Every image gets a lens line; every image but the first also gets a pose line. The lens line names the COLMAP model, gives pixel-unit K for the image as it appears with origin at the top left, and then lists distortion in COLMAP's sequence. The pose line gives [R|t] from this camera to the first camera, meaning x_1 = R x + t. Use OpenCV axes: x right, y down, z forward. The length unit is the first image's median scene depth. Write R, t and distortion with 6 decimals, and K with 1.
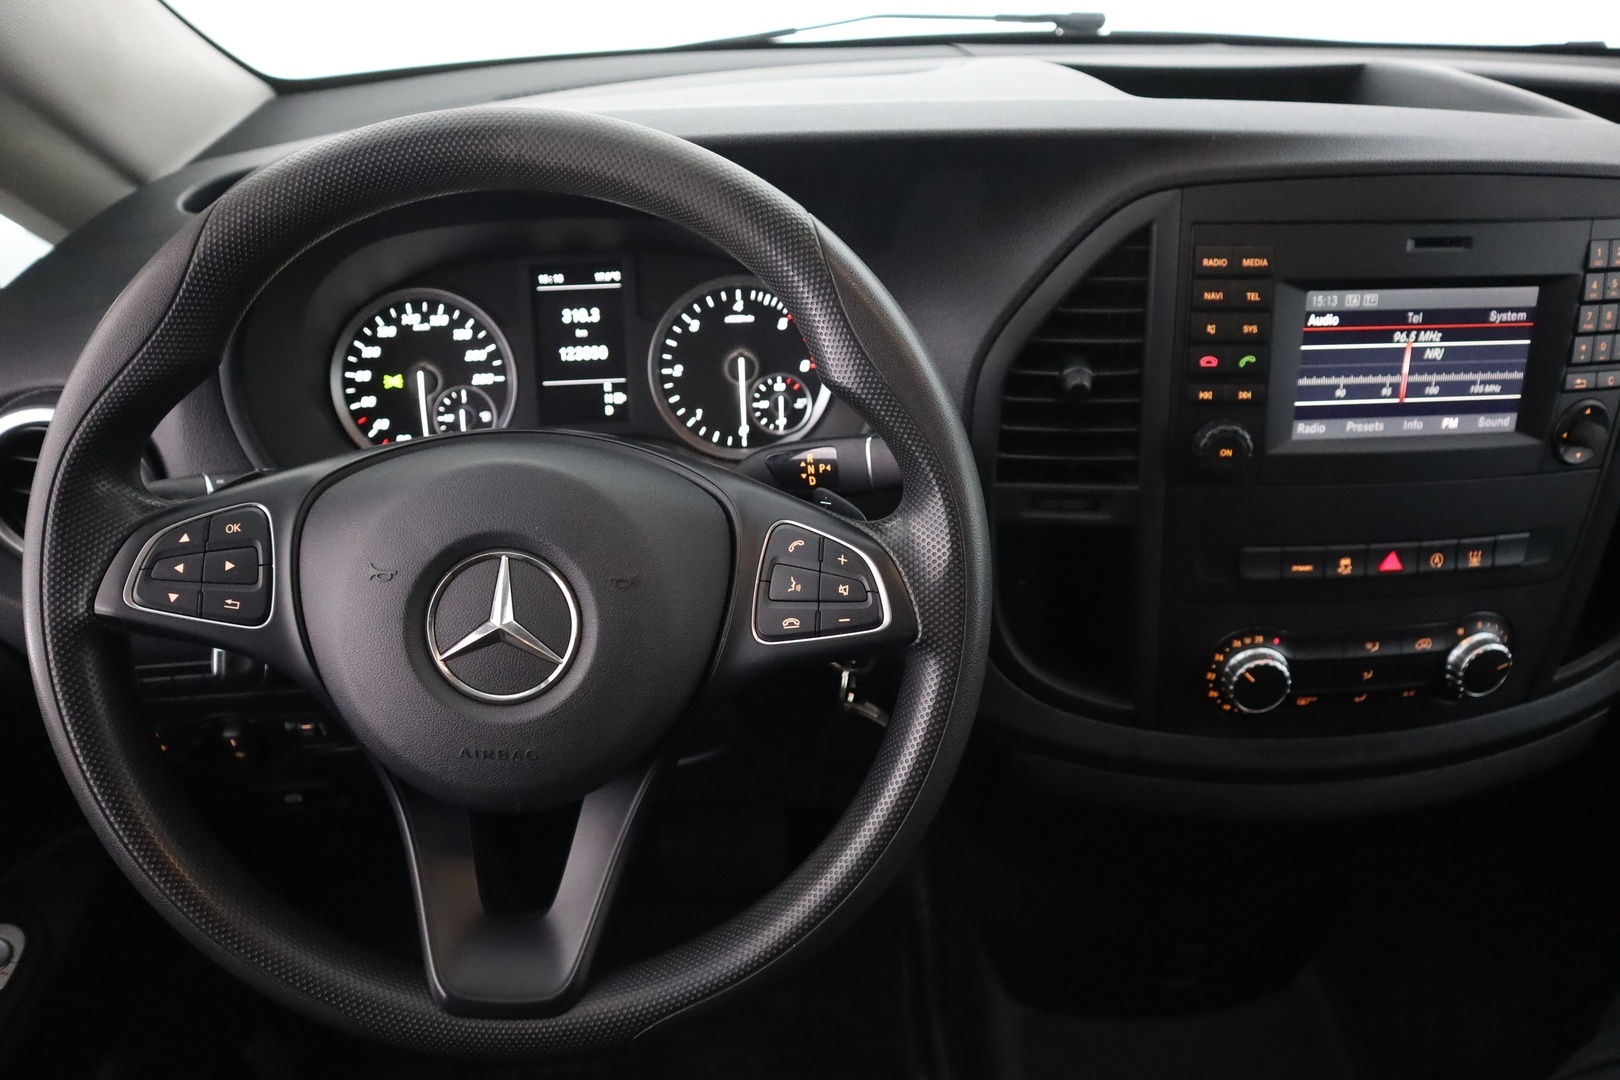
lens RADIAL K [[1156.7, 0, 806.5], [0, 1156.7, 517.8], [0, 0, 1]] dist [-0.074667, 0.006351]
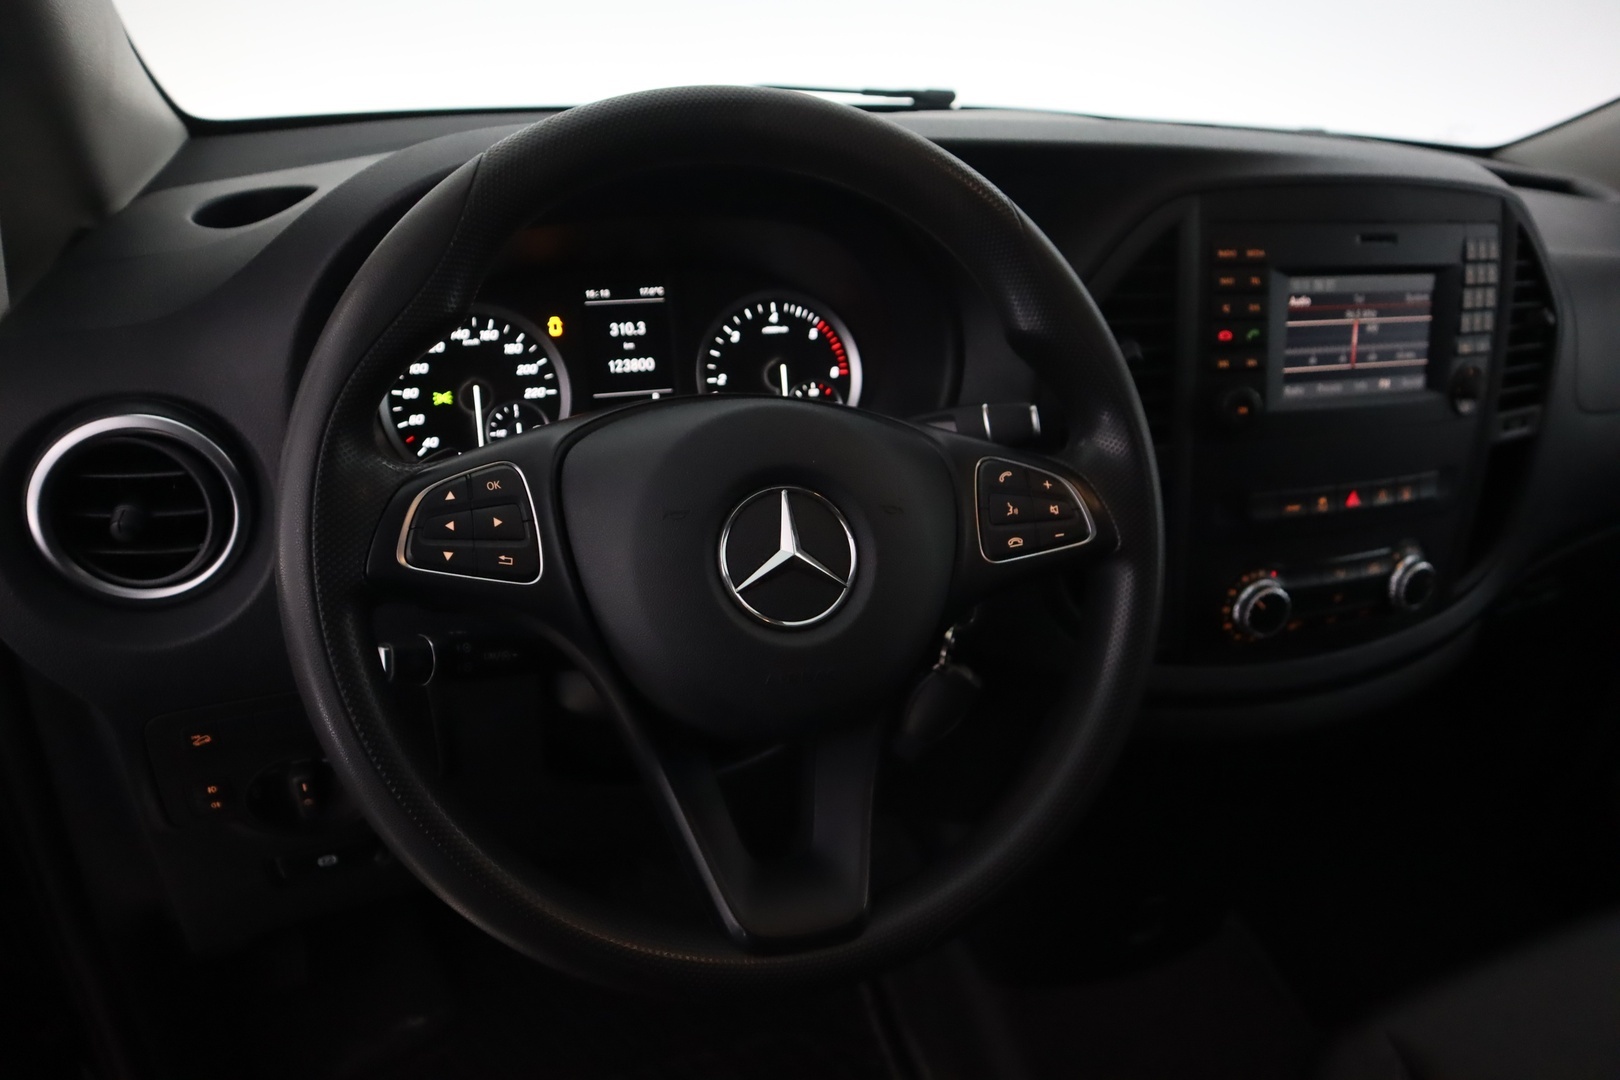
lens RADIAL K [[1160.9, 0, 810.0], [0, 1160.9, 540.0], [0, 0, 1]] dist [-0.088028, 0.000510]
pose [[0.957574, -0.070331, 0.279473, -0.346087], [0.092763, 0.993374, -0.067851, 0.097974], [-0.272849, 0.090897, 0.957753, -0.015549]]
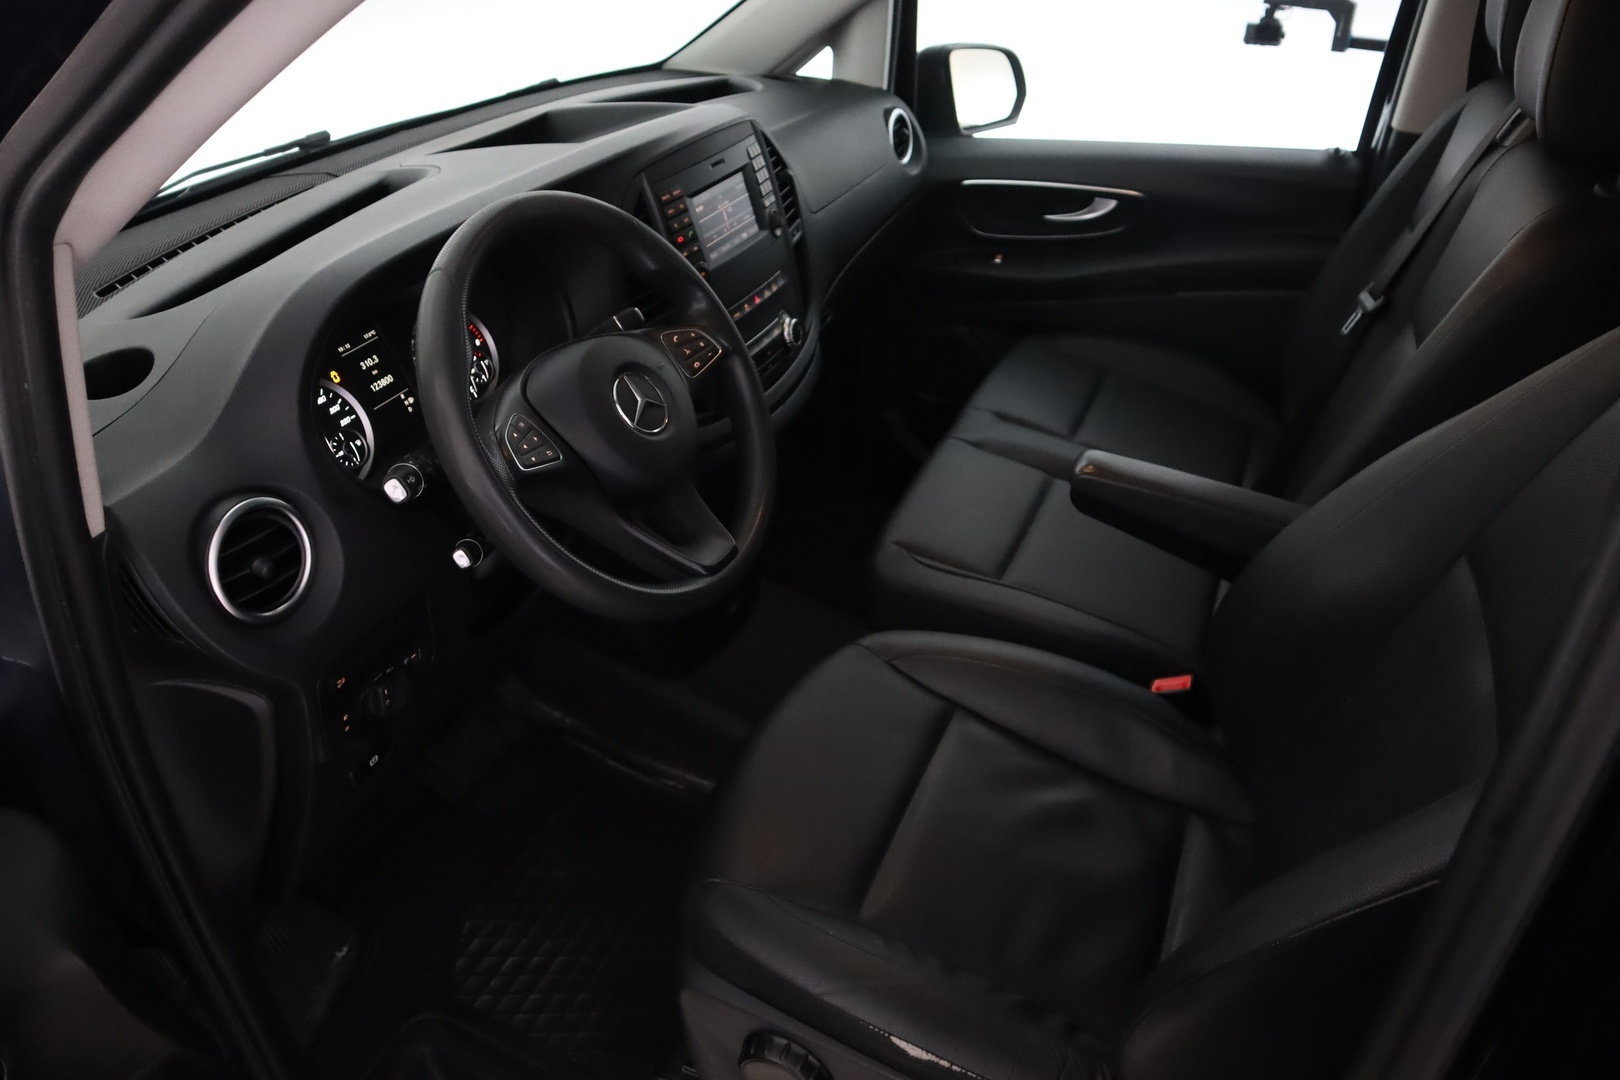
lens RADIAL K [[1156.7, 0, 806.5], [0, 1156.7, 517.8], [0, 0, 1]] dist [-0.074667, 0.006351]
pose [[0.478280, -0.465883, 0.744447, -1.190582], [0.516815, 0.834675, 0.190314, 0.014015], [-0.710036, 0.293717, 0.639984, -0.371077]]
